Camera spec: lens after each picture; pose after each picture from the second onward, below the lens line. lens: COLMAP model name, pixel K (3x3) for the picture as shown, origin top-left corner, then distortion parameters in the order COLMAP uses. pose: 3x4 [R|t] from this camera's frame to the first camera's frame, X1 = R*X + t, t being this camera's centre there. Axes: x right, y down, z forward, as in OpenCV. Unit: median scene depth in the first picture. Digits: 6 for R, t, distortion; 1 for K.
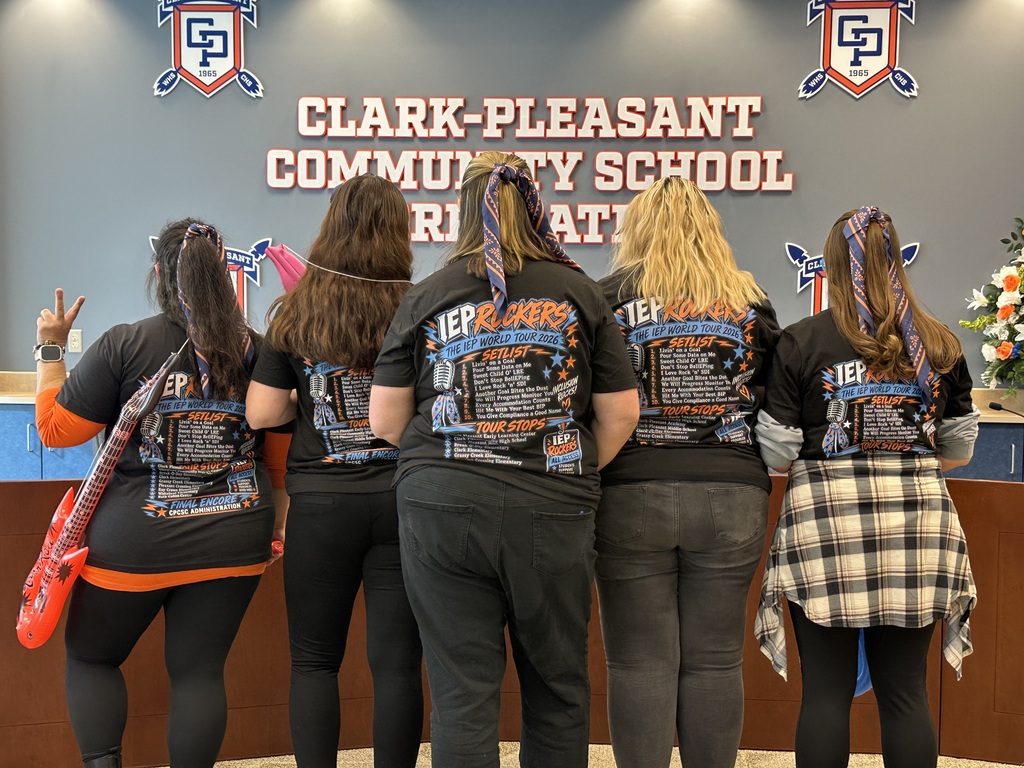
lens RADIAL K [[1347.3, 0, 511.3], [0, 1347.3, 387.2], [0, 0, 1]] dist [0.130291, 0.000000]
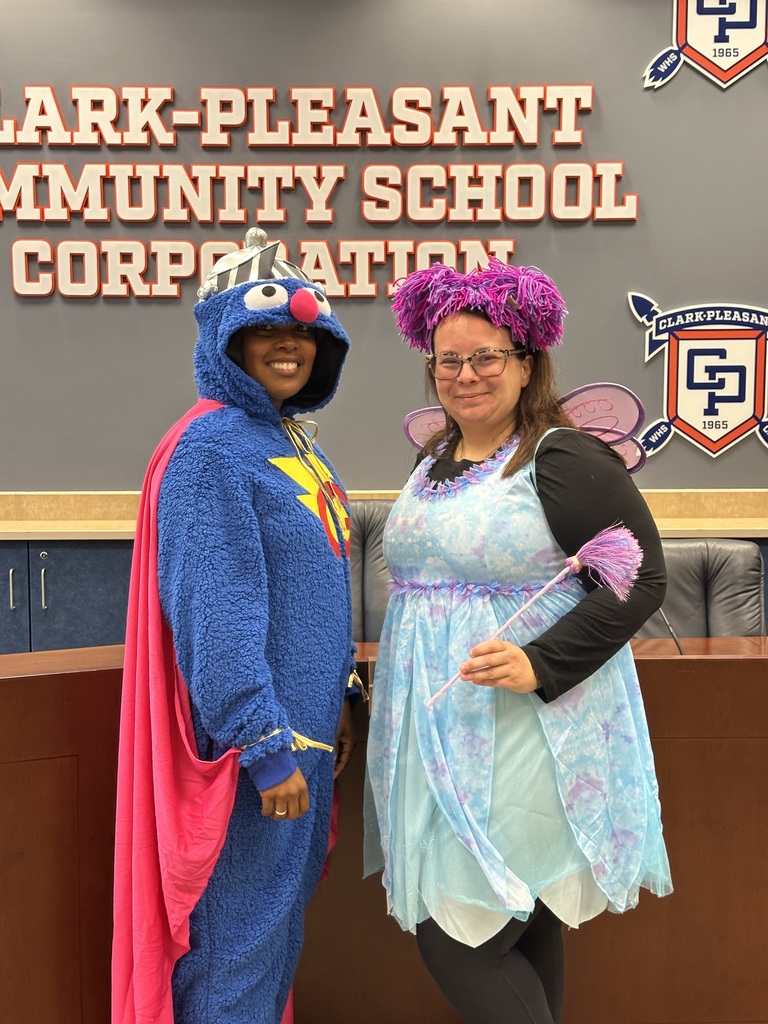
lens RADIAL K [[1449.7, 0, 378.9], [0, 1449.7, 514.4], [0, 0, 1]] dist [0.122533, 0.000000]
pose [[0.995845, -0.024458, 0.087714, -0.000607], [0.021852, 0.999295, 0.030543, -0.015126], [-0.088399, -0.028499, 0.995677, 0.236254]]
